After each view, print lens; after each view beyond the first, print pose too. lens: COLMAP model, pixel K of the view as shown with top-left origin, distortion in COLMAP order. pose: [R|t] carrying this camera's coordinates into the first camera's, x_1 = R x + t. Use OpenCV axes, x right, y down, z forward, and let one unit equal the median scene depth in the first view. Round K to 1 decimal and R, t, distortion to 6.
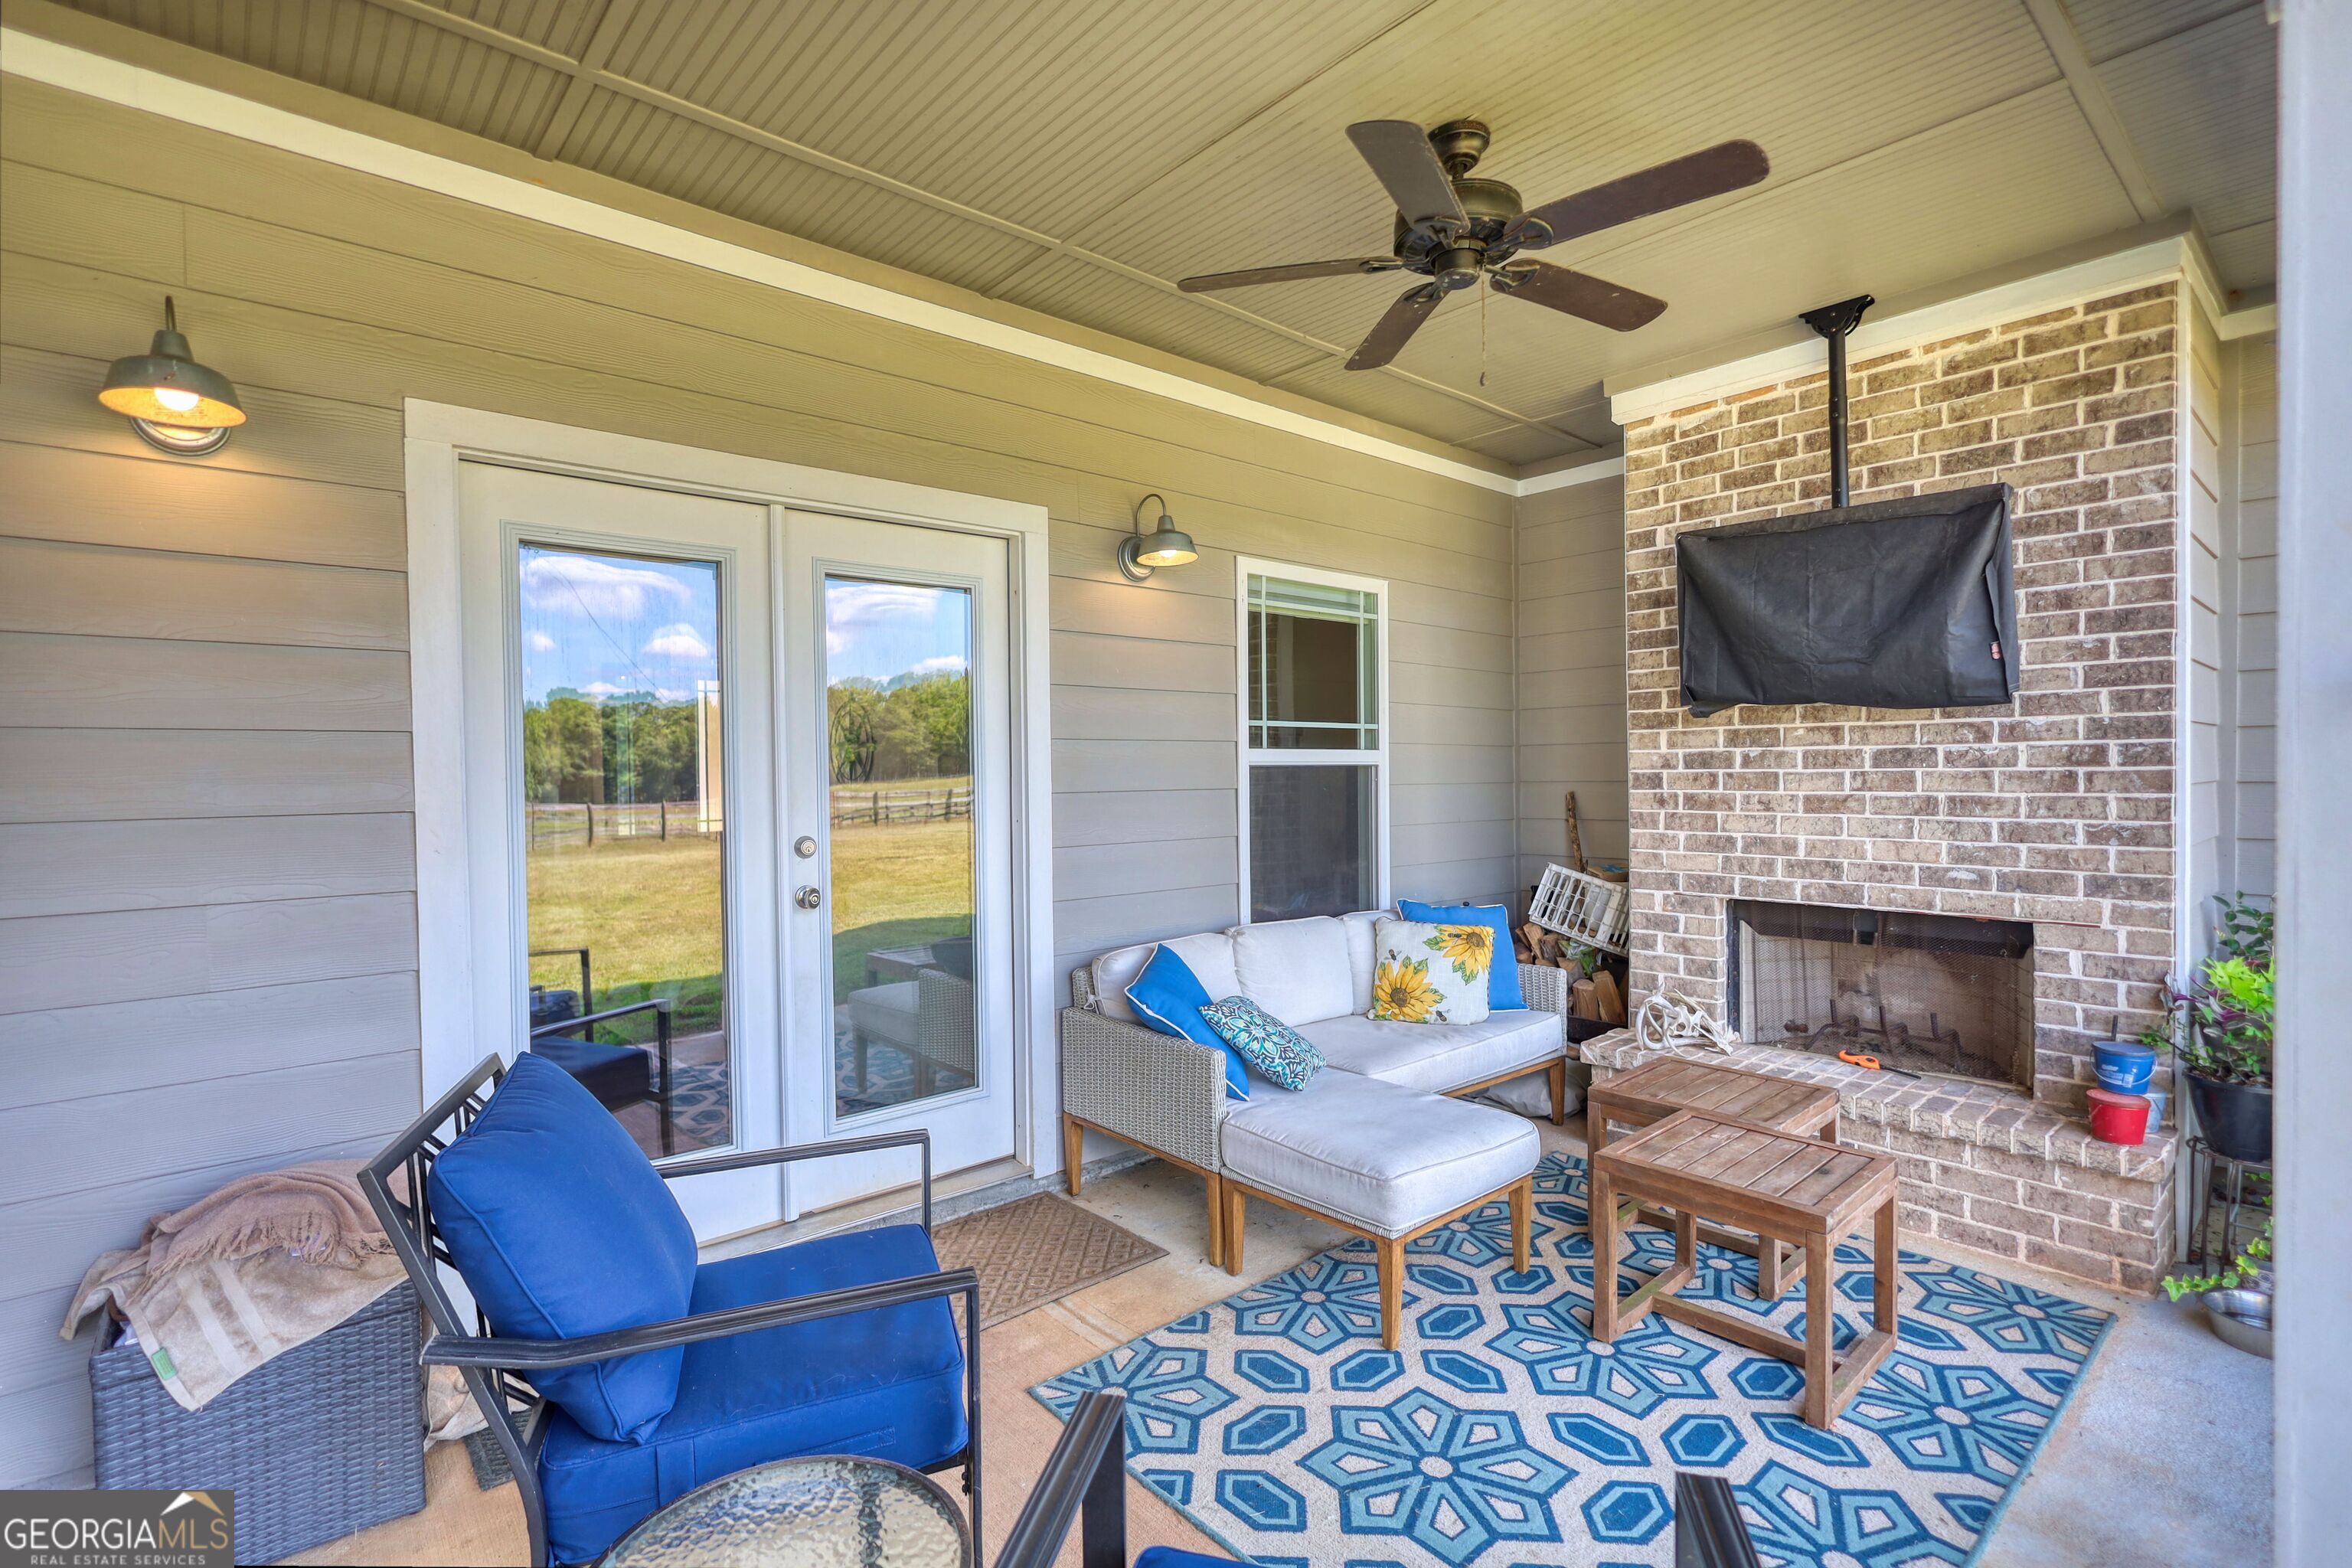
lens RADIAL K [[1102.6, 0, 1177.7], [0, 1102.6, 787.5], [0, 0, 1]] dist [0.001283, 0.000340]
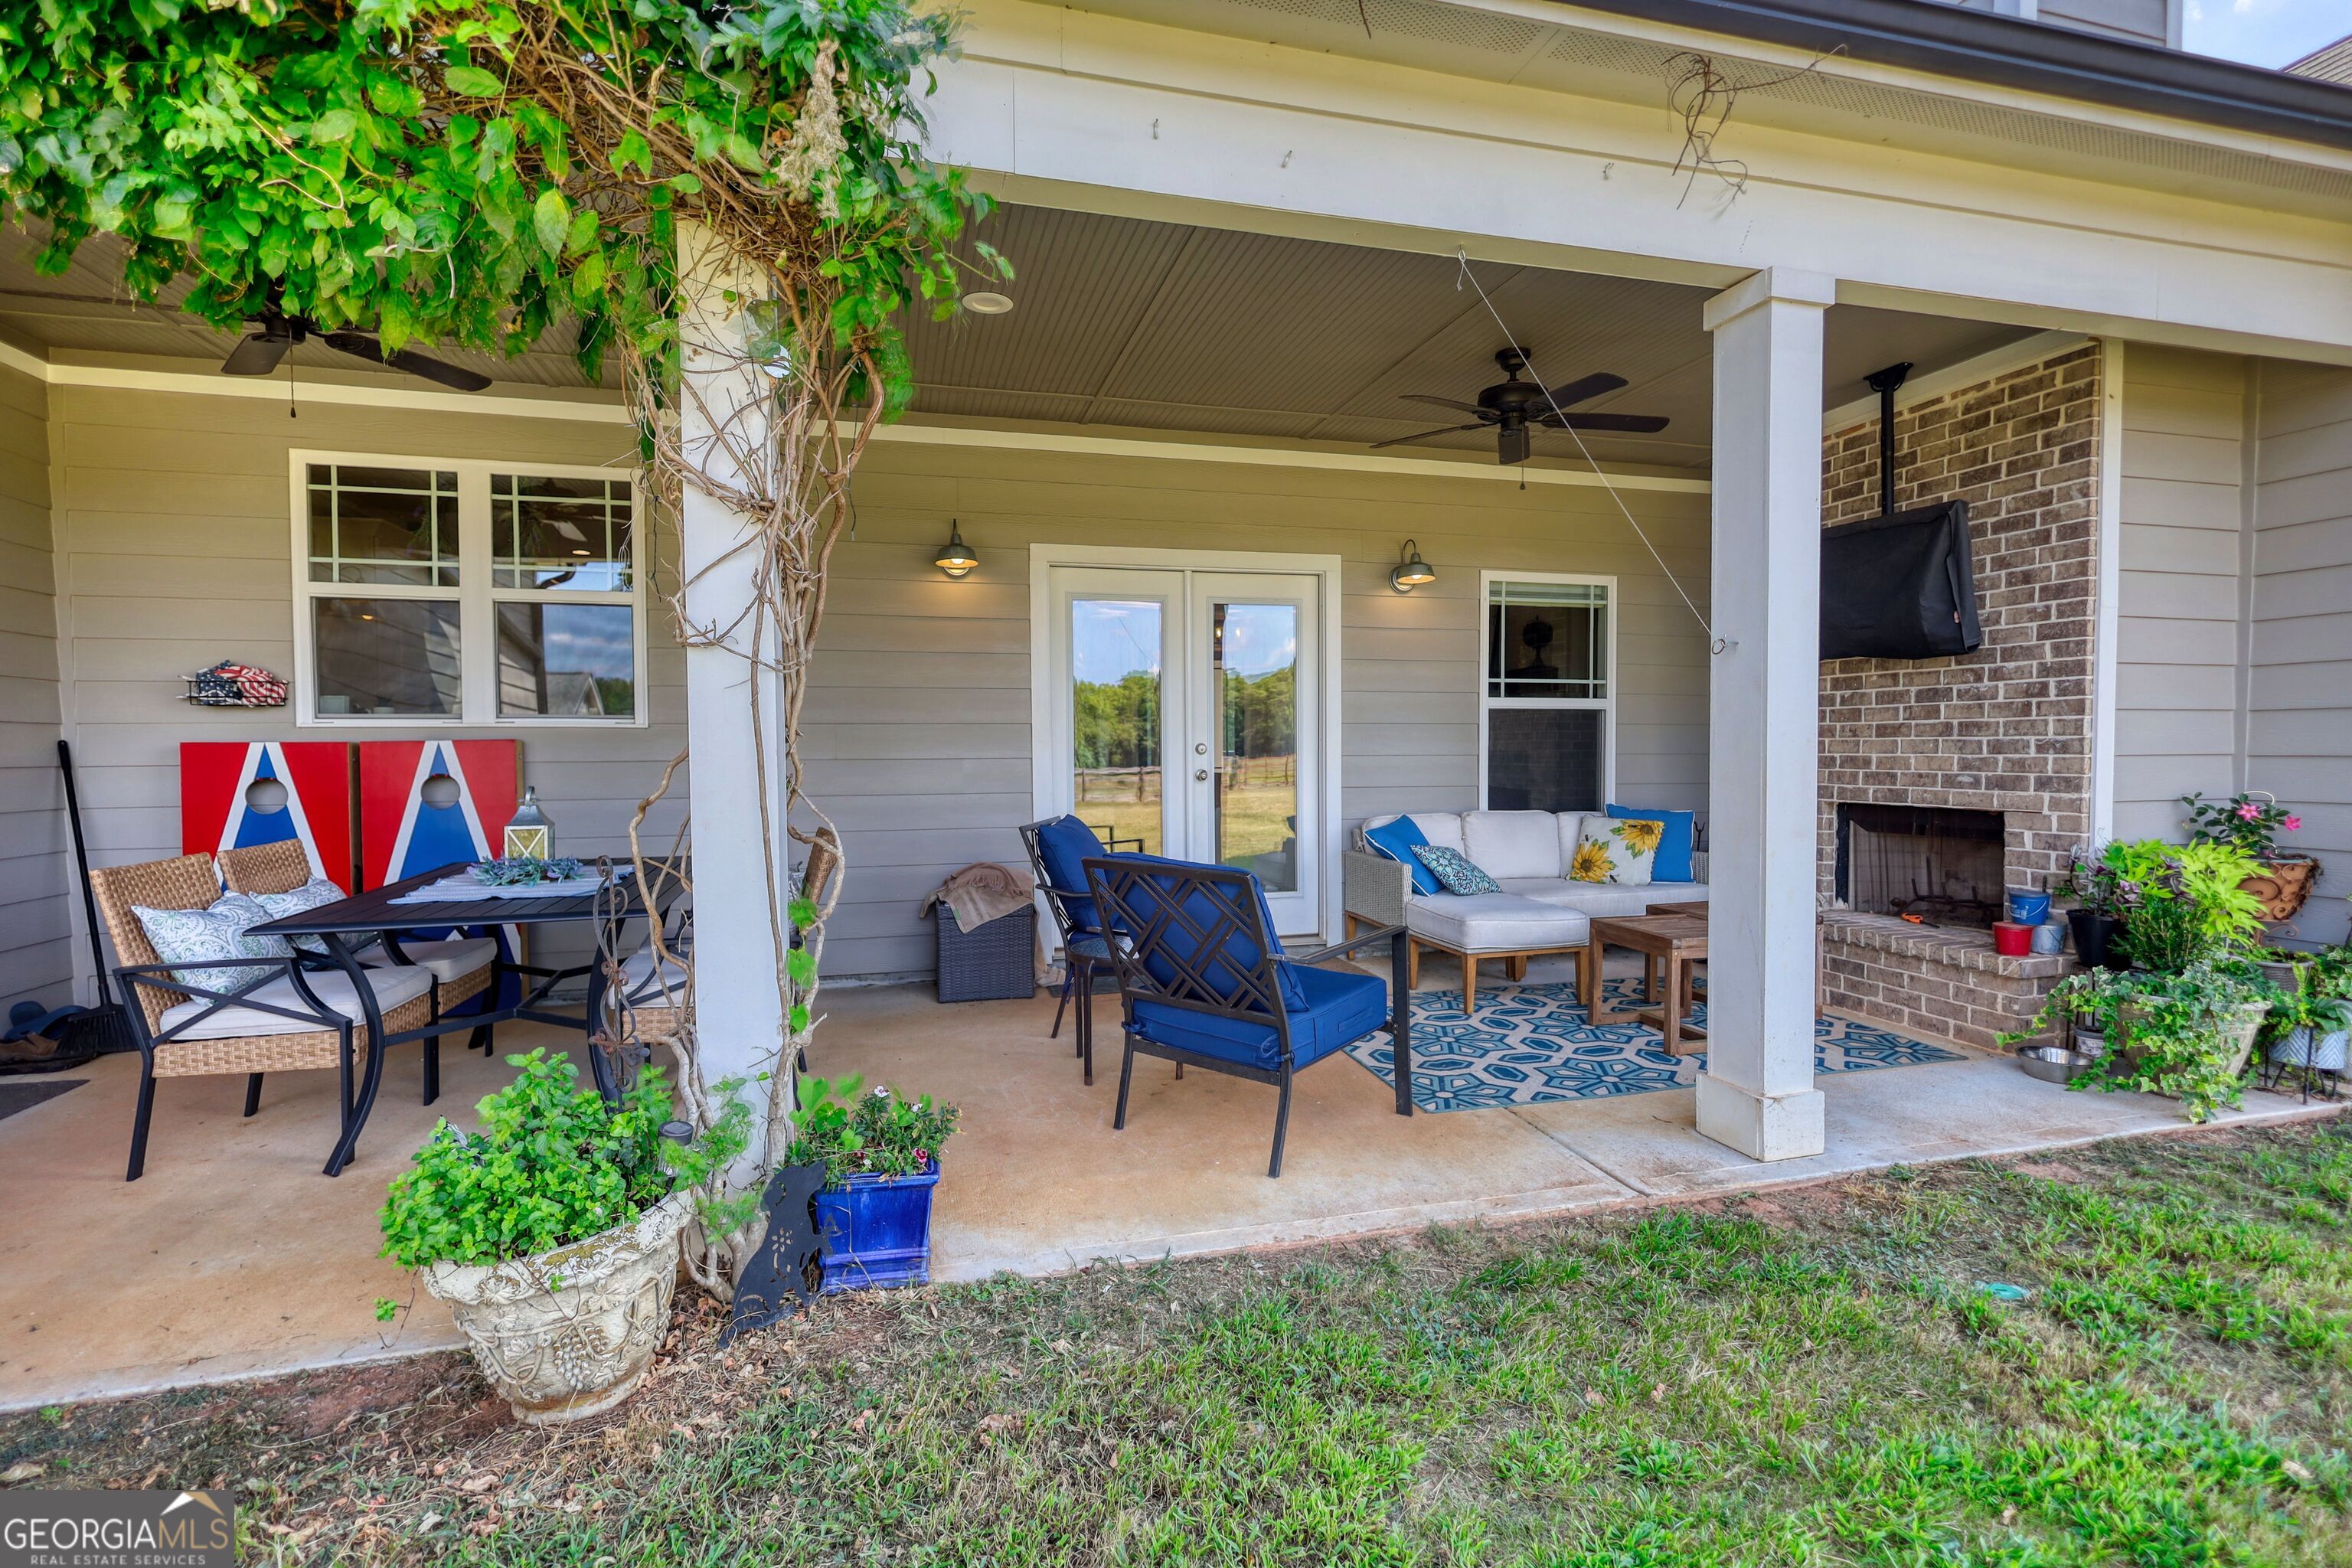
lens RADIAL K [[1102.6, 0, 1171.2], [0, 1102.6, 783.5], [0, 0, 1]] dist [0.001283, 0.000340]
pose [[0.892764, 0.022054, -0.449984, 0.462530], [-0.012436, 0.999627, 0.024320, 0.066275], [0.450352, -0.016116, 0.892705, -0.705674]]
